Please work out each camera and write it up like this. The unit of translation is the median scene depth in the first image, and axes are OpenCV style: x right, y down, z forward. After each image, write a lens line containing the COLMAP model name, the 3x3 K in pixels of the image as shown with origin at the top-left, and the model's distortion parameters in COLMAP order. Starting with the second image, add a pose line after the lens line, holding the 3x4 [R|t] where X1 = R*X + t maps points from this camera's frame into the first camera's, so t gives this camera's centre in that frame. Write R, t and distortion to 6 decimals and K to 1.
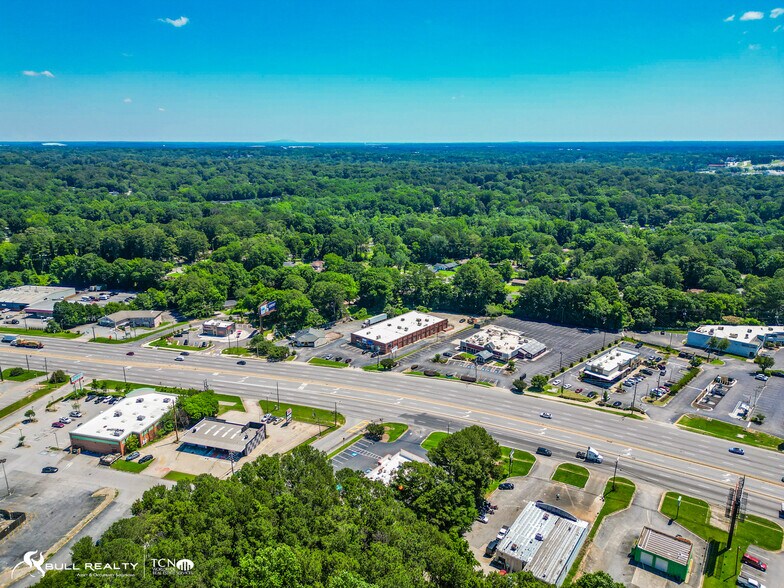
lens RADIAL K [[547.9, 0, 390.1], [0, 547.9, 293.7], [0, 0, 1]] dist [0.072292, -0.071186]
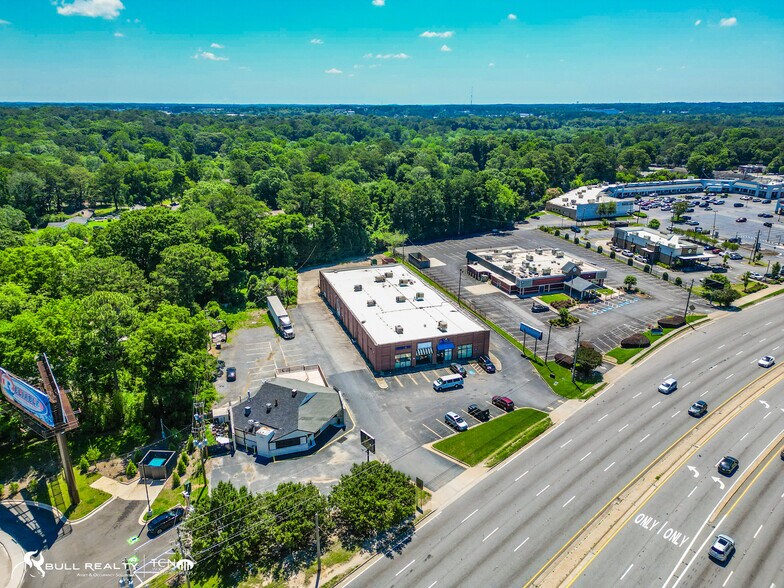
lens RADIAL K [[547.9, 0, 390.1], [0, 547.9, 293.7], [0, 0, 1]] dist [0.072292, -0.071186]
pose [[0.501505, -0.279939, 0.818613, -0.318996], [0.227358, 0.955591, 0.187495, -0.024873], [-0.834746, 0.092088, 0.542880, 0.706030]]
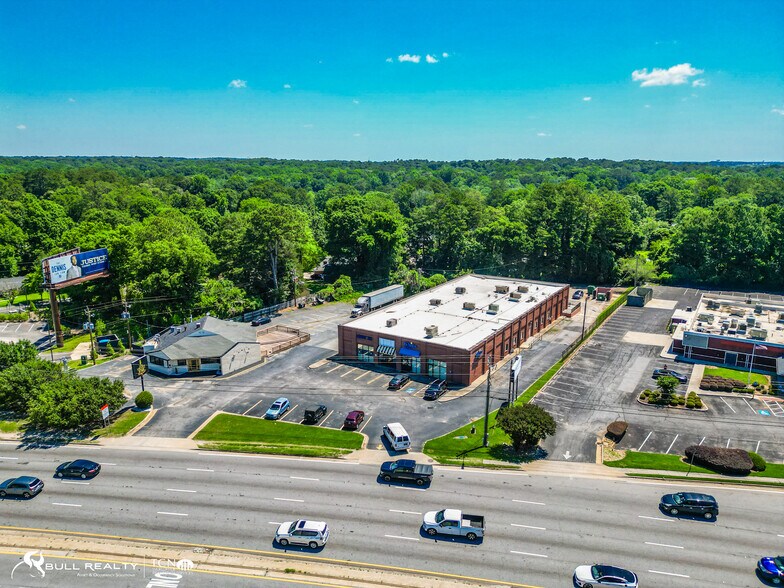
lens RADIAL K [[547.9, 0, 390.1], [0, 547.9, 293.7], [0, 0, 1]] dist [0.072292, -0.071186]
pose [[0.988734, -0.033921, 0.145792, -0.078640], [0.039368, 0.998624, -0.034640, 0.058748], [-0.144416, 0.039989, 0.988709, 0.601798]]
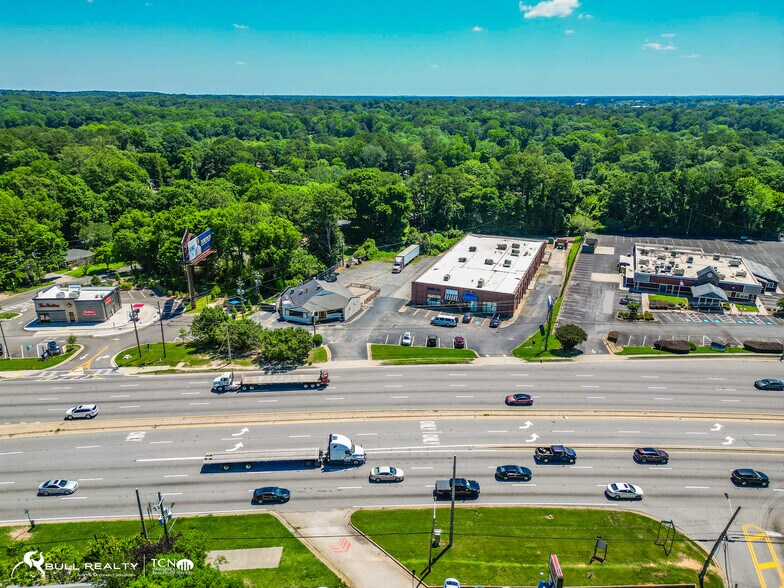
lens RADIAL K [[547.9, 0, 390.1], [0, 547.9, 293.7], [0, 0, 1]] dist [0.072292, -0.071186]
pose [[0.944817, -0.108121, 0.309242, -0.208139], [0.084853, 0.992520, 0.087768, 0.035908], [-0.316419, -0.056685, 0.946925, 0.508626]]
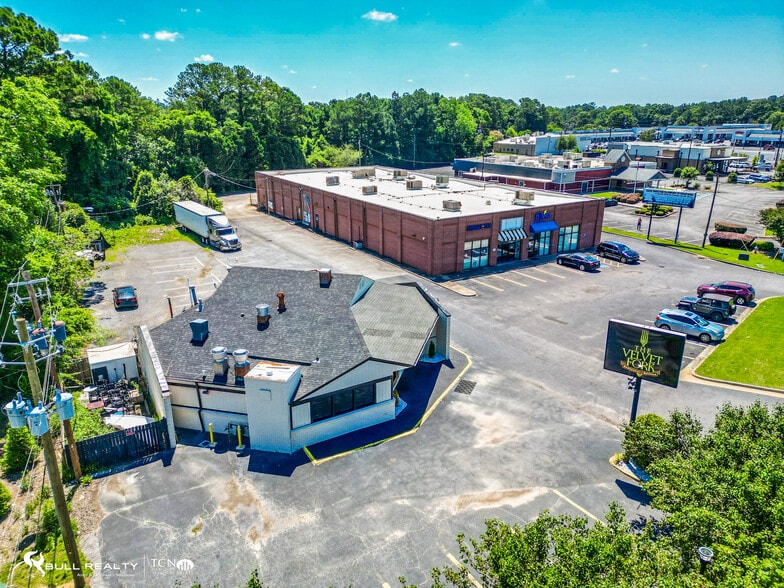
lens RADIAL K [[547.9, 0, 390.1], [0, 547.9, 293.7], [0, 0, 1]] dist [0.072292, -0.071186]
pose [[0.301221, -0.295116, 0.906737, -0.222958], [0.253736, 0.941426, 0.222115, 0.045308], [-0.919176, 0.163166, 0.358459, 0.850295]]
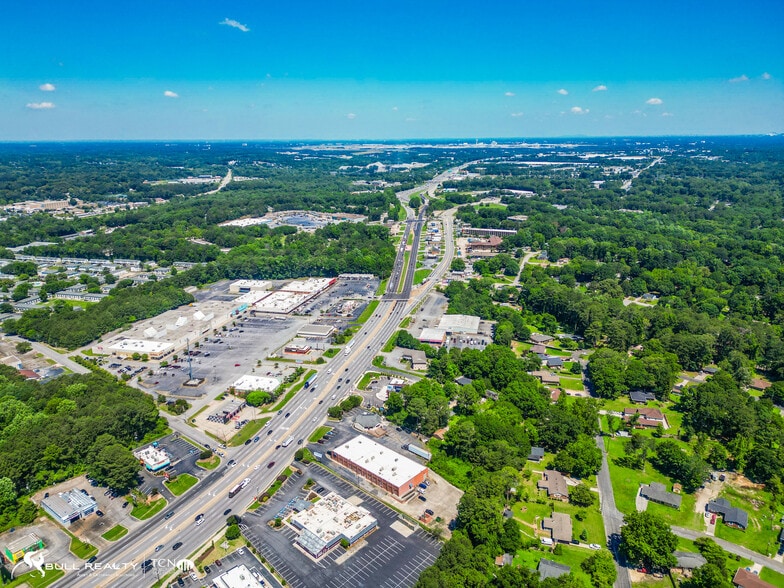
lens RADIAL K [[547.9, 0, 390.1], [0, 547.9, 293.7], [0, 0, 1]] dist [0.072292, -0.071186]
pose [[-0.012148, 0.286477, -0.958010, 0.888910], [-0.259498, 0.924352, 0.279703, -0.506512], [0.965667, 0.252000, 0.063111, 0.813577]]
